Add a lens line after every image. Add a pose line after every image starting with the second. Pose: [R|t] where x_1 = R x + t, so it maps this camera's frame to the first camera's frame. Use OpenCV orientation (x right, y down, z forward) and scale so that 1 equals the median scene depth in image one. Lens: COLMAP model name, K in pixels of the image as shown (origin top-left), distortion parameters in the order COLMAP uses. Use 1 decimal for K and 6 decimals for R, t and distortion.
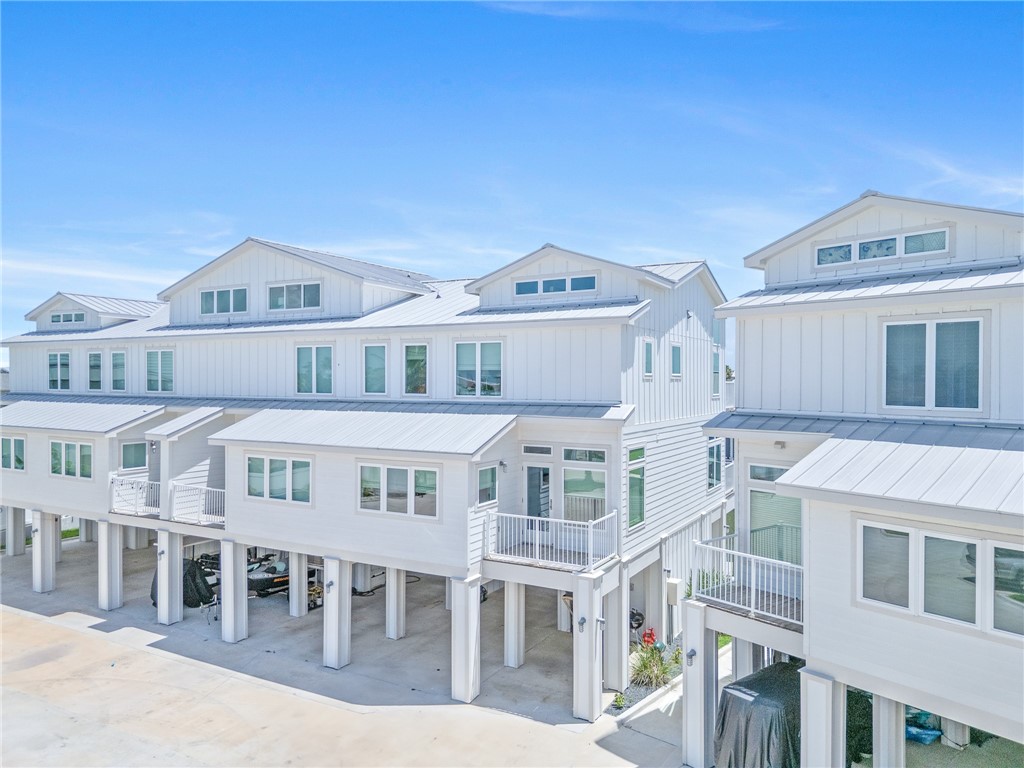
lens RADIAL K [[716.9, 0, 506.8], [0, 716.9, 384.5], [0, 0, 1]] dist [0.007167, -0.000983]
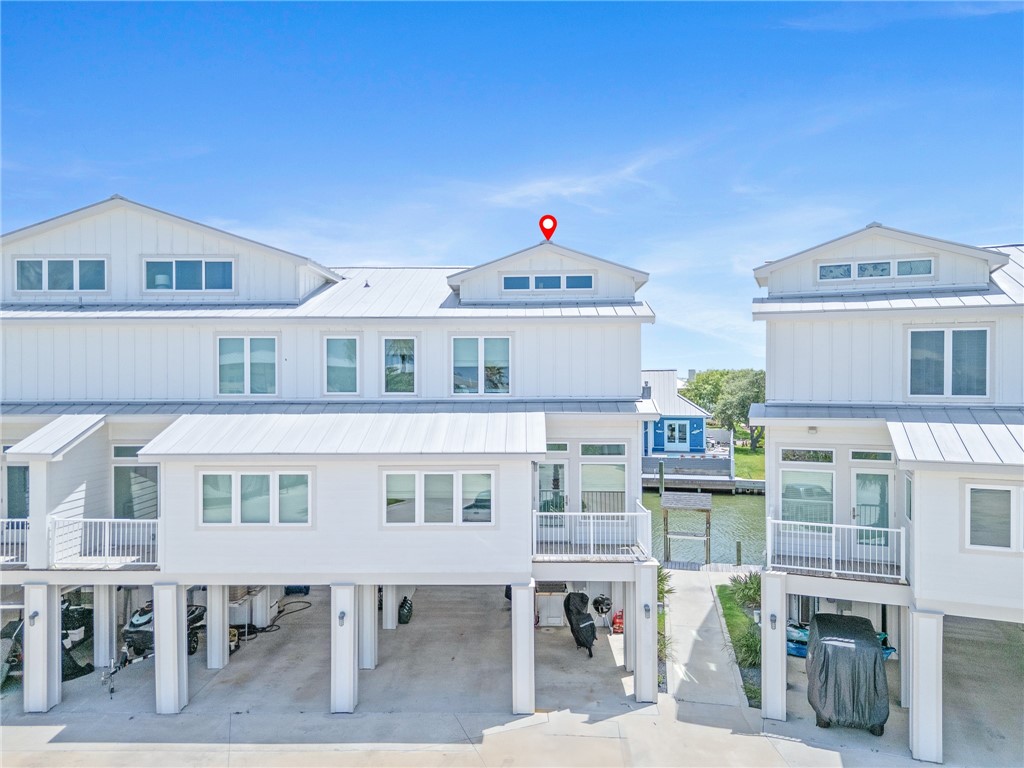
lens RADIAL K [[716.9, 0, 510.6], [0, 716.9, 384.2], [0, 0, 1]] dist [0.007167, -0.000983]
pose [[0.881610, -0.006924, 0.471927, -0.455579], [0.007095, 0.999974, 0.001419, 0.002439], [-0.471924, 0.002098, 0.881636, 0.144644]]
